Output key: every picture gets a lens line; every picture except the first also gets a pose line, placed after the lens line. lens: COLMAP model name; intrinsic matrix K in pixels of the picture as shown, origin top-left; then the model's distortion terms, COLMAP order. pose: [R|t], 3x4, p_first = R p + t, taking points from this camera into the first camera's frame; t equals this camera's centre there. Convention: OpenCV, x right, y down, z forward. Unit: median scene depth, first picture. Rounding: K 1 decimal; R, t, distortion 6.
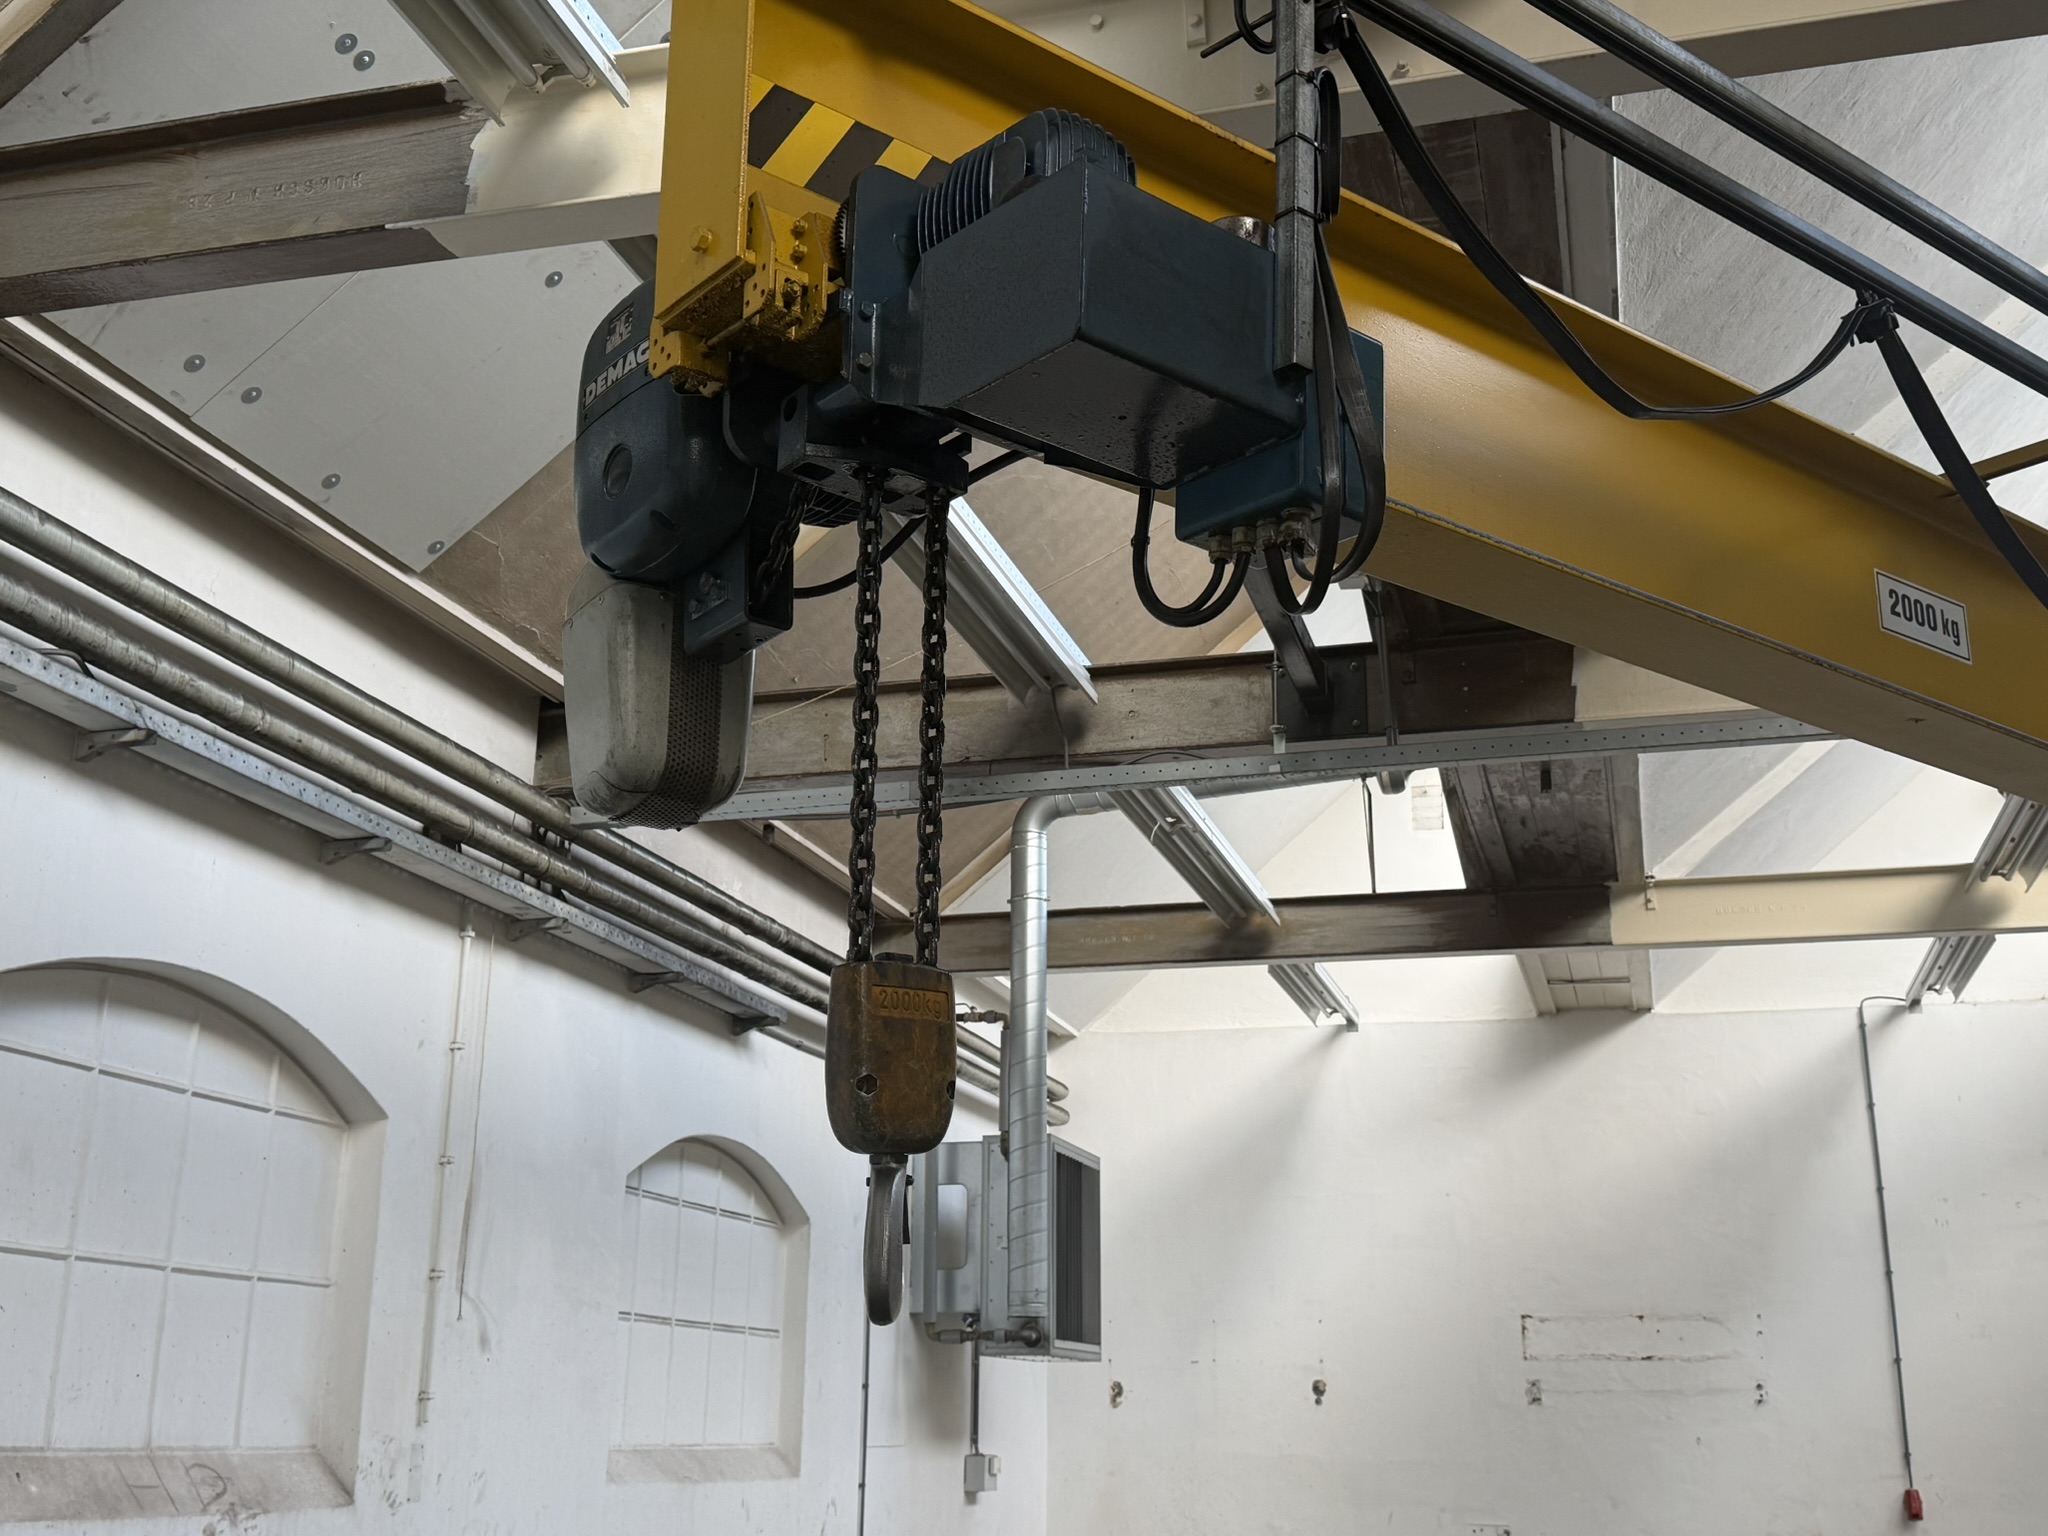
lens RADIAL K [[2198.5, 0, 1068.1], [0, 2198.5, 719.7], [0, 0, 1]] dist [0.015629, 0.000000]
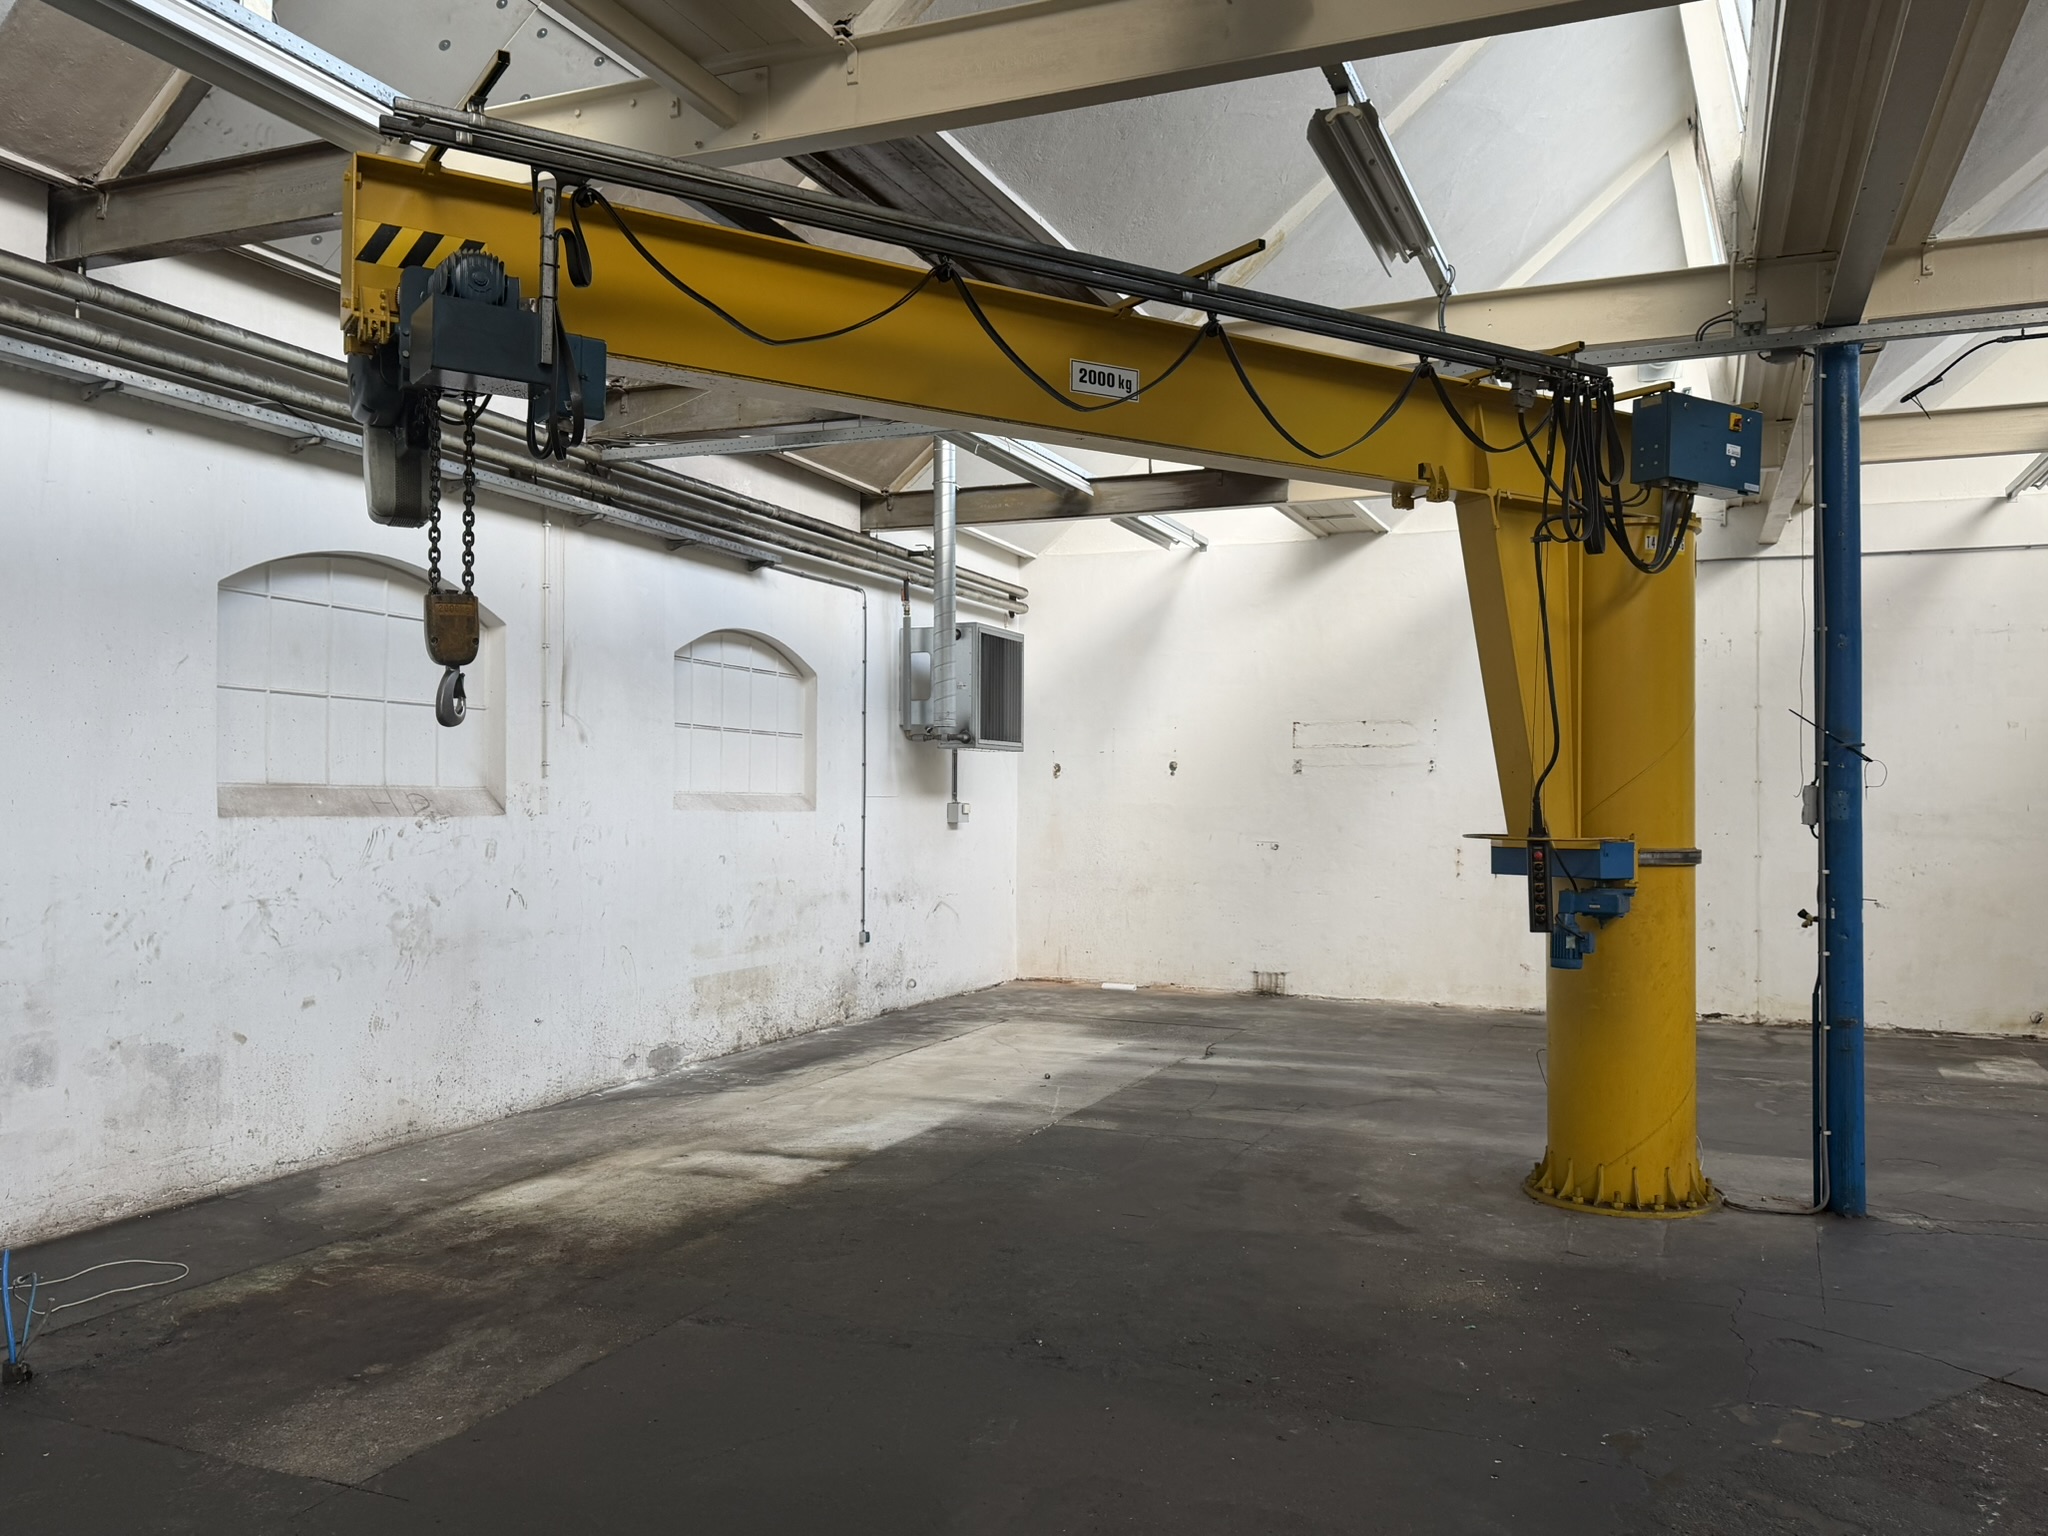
lens RADIAL K [[1647.7, 0, 1100.6], [0, 1647.7, 739.7], [0, 0, 1]] dist [0.093596, -0.014426]
pose [[0.993375, -0.008655, -0.114591, 0.287776], [0.038798, 0.963870, 0.263534, -0.066842], [0.108170, -0.266234, 0.957820, -0.281399]]
